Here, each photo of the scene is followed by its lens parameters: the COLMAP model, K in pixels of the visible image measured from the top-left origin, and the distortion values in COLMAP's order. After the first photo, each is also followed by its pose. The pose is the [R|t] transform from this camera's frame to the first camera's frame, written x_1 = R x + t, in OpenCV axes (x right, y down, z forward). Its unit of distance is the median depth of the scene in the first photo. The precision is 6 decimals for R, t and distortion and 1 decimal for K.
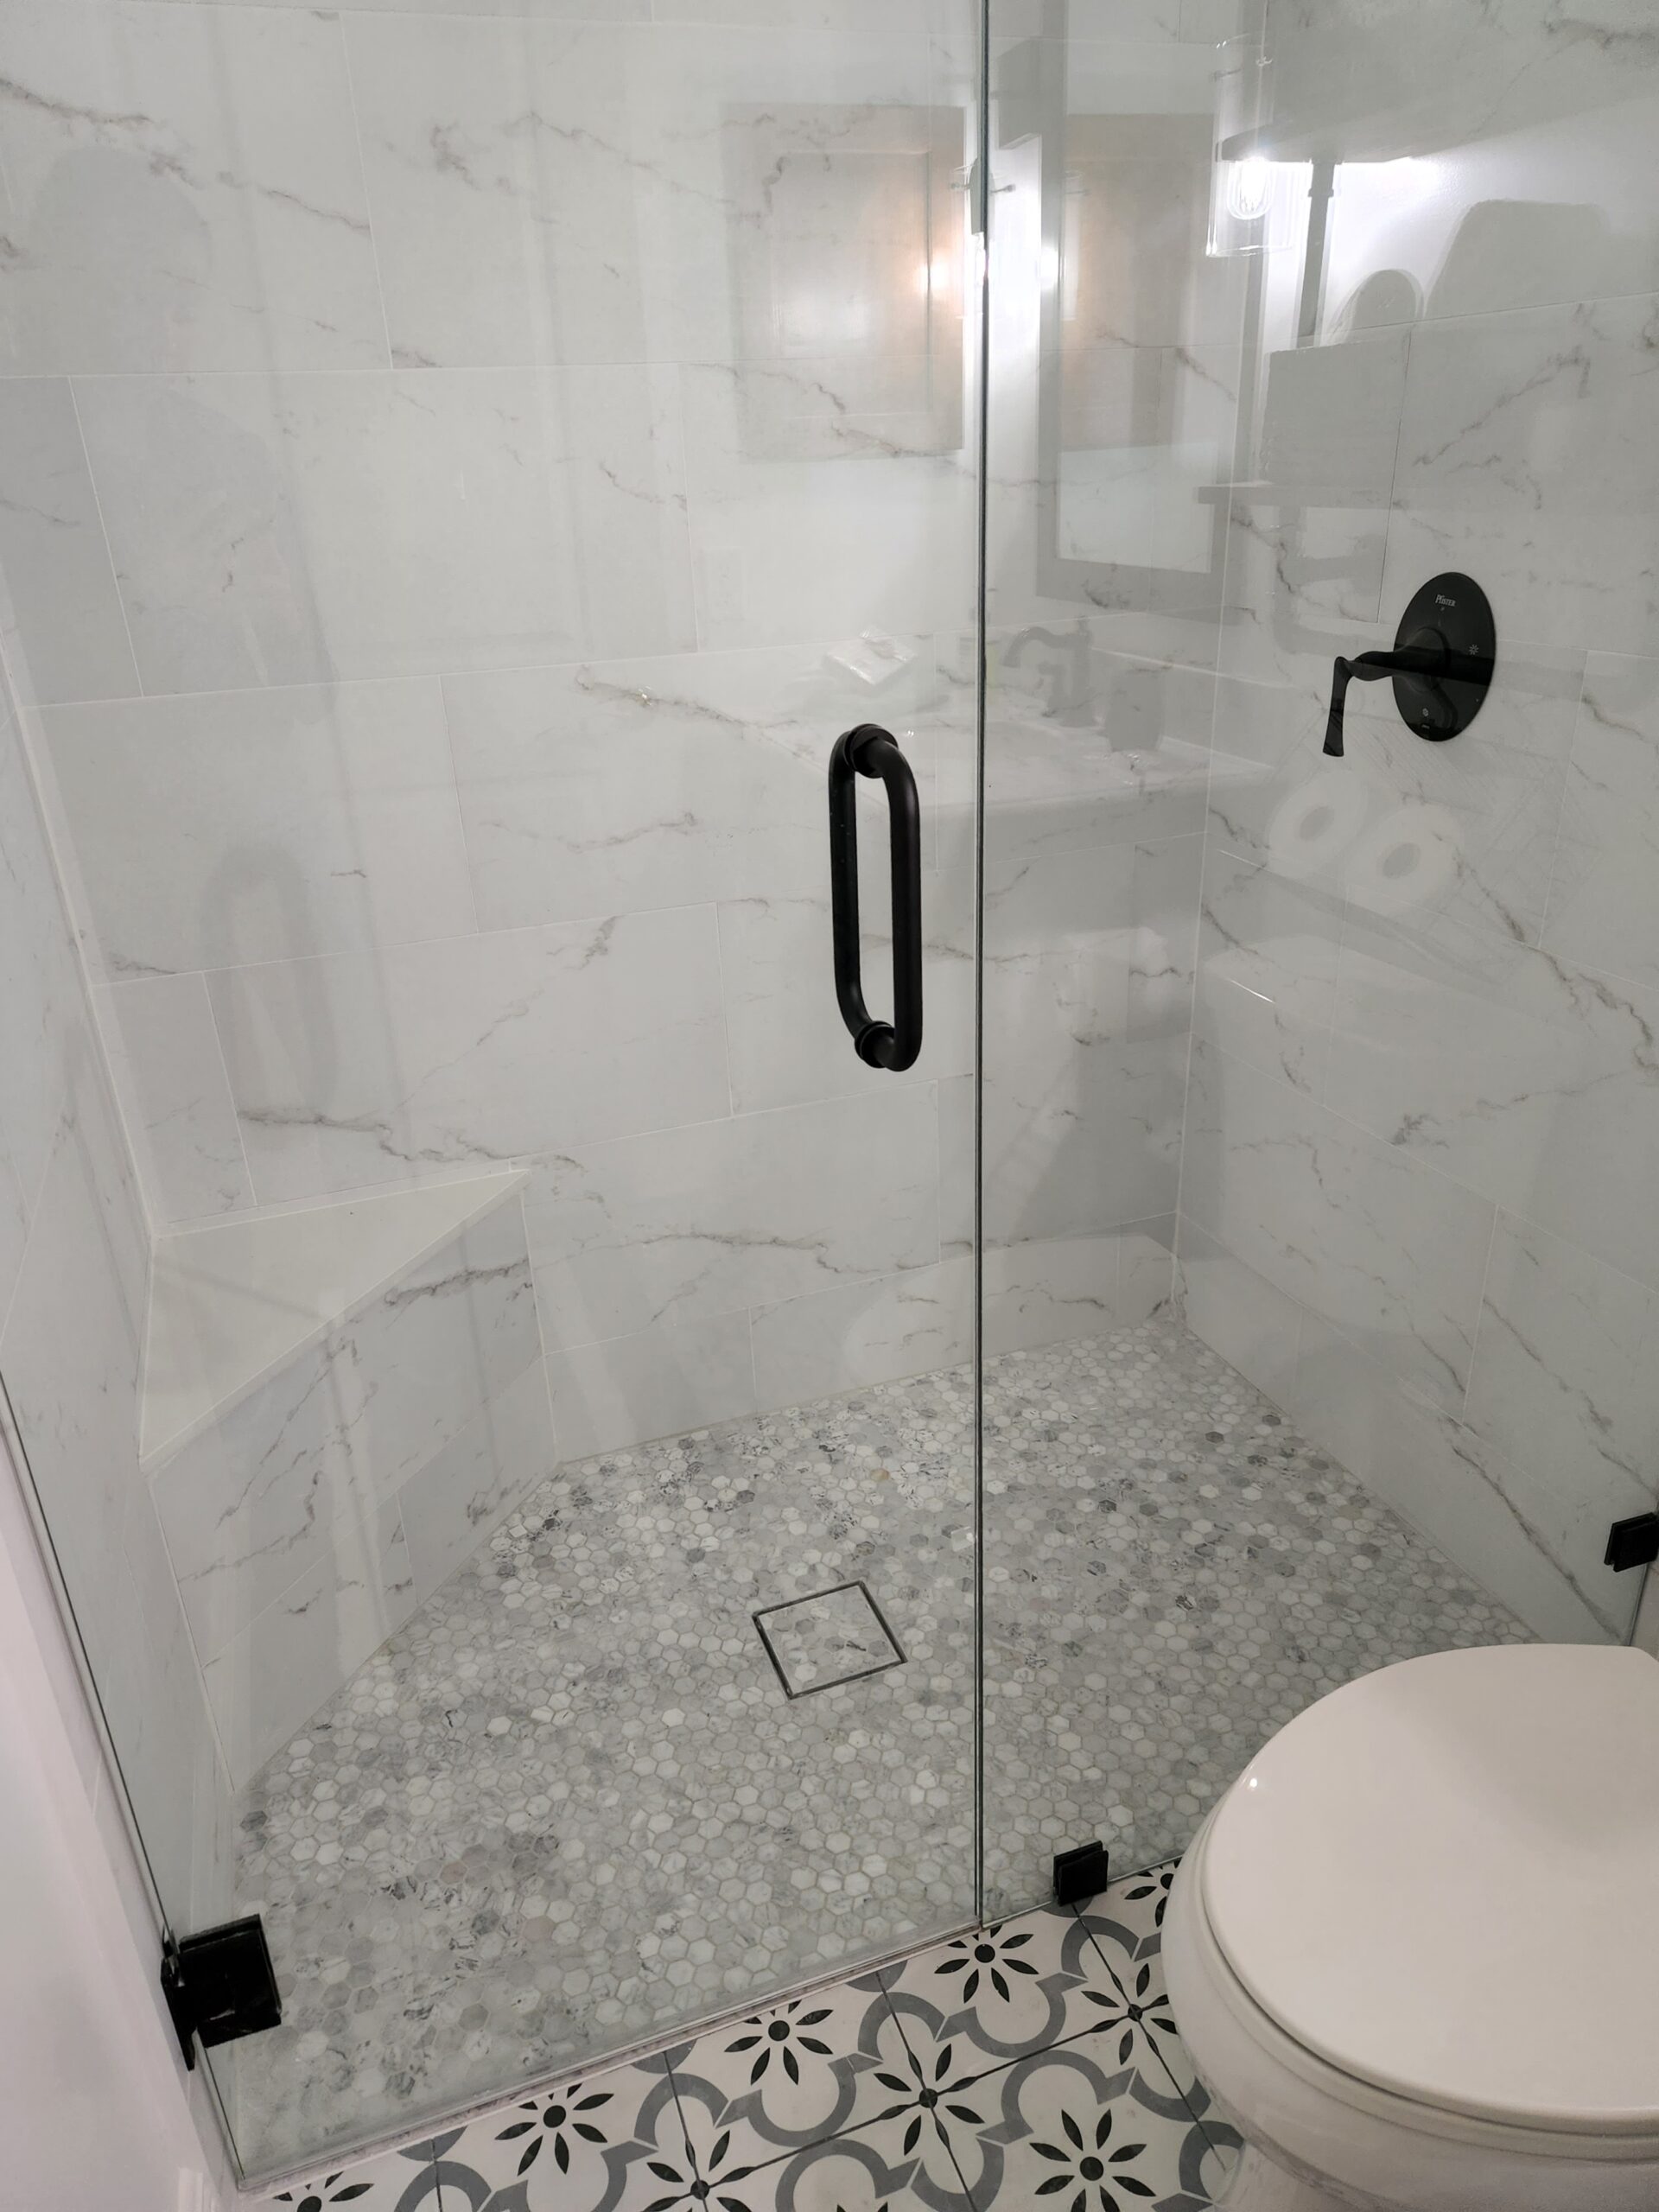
lens RADIAL K [[1490.8, 0, 841.0], [0, 1490.8, 1111.5], [0, 0, 1]] dist [0.085680, -0.085708]
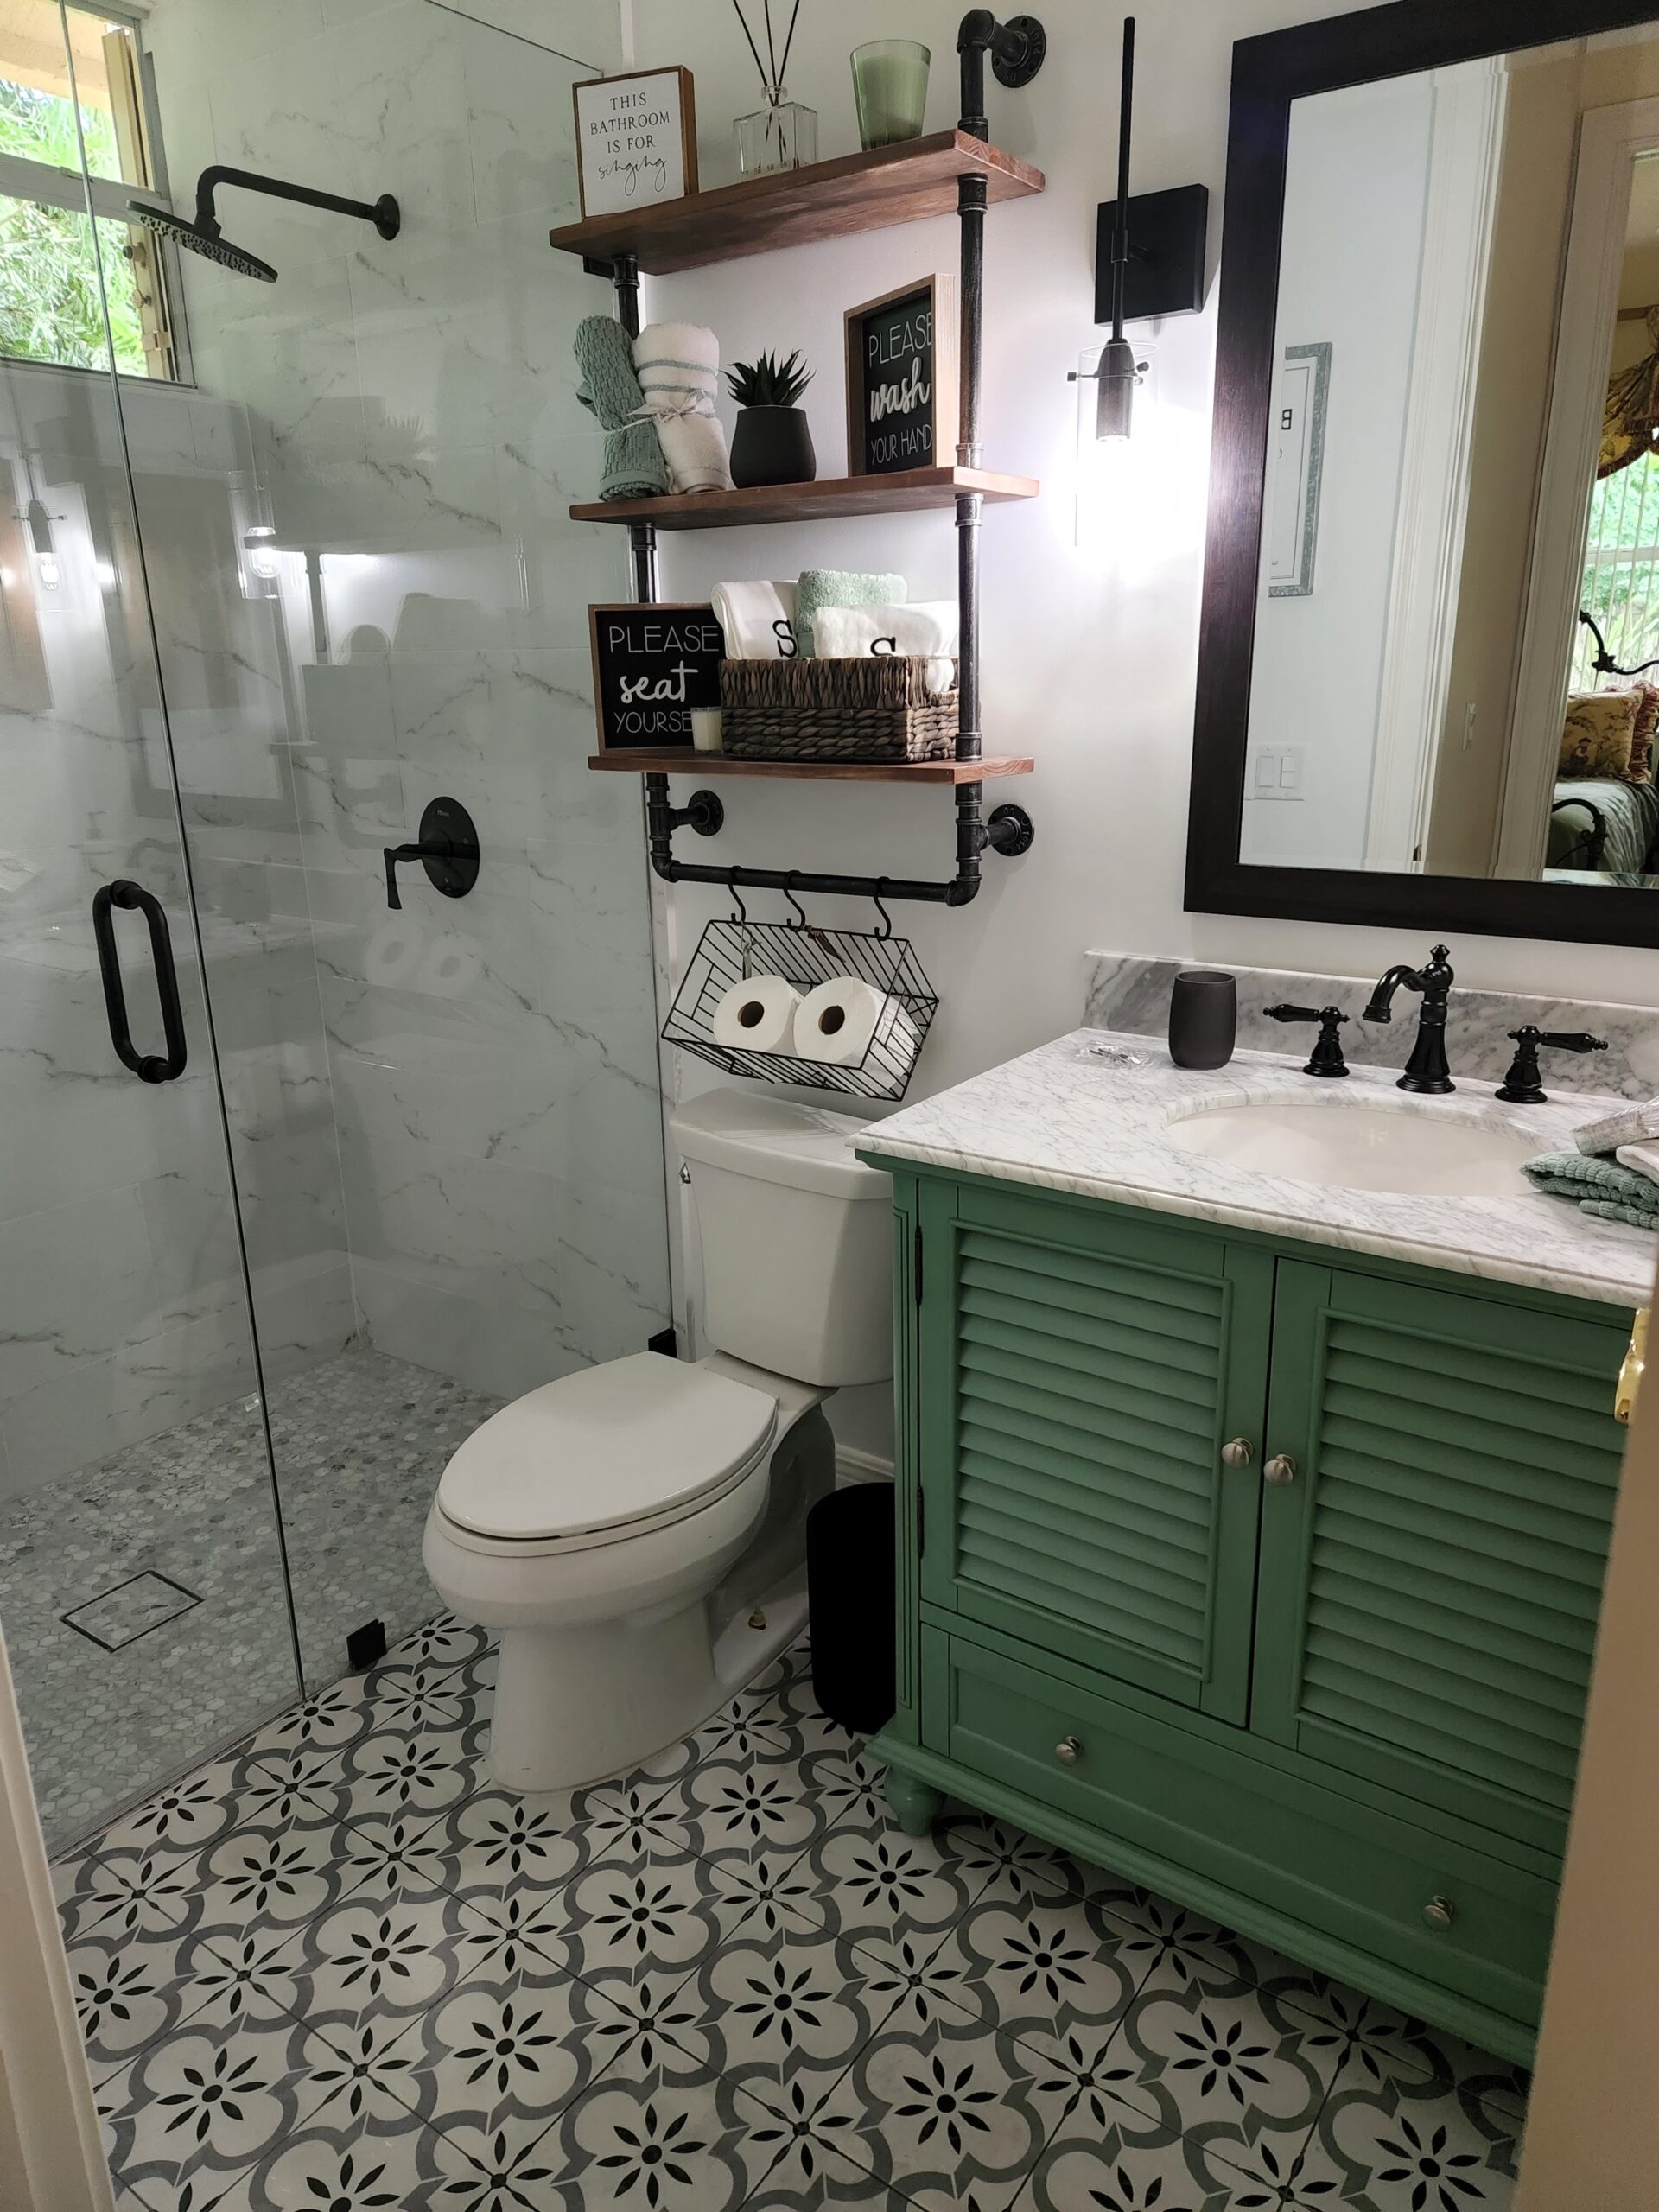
lens RADIAL K [[1490.8, 0, 841.0], [0, 1490.8, 1111.5], [0, 0, 1]] dist [0.085680, -0.085708]
pose [[0.828087, -0.141614, 0.542418, -0.152142], [0.215486, 0.973640, -0.074777, 0.168799], [-0.517530, 0.178806, 0.836774, -0.463641]]
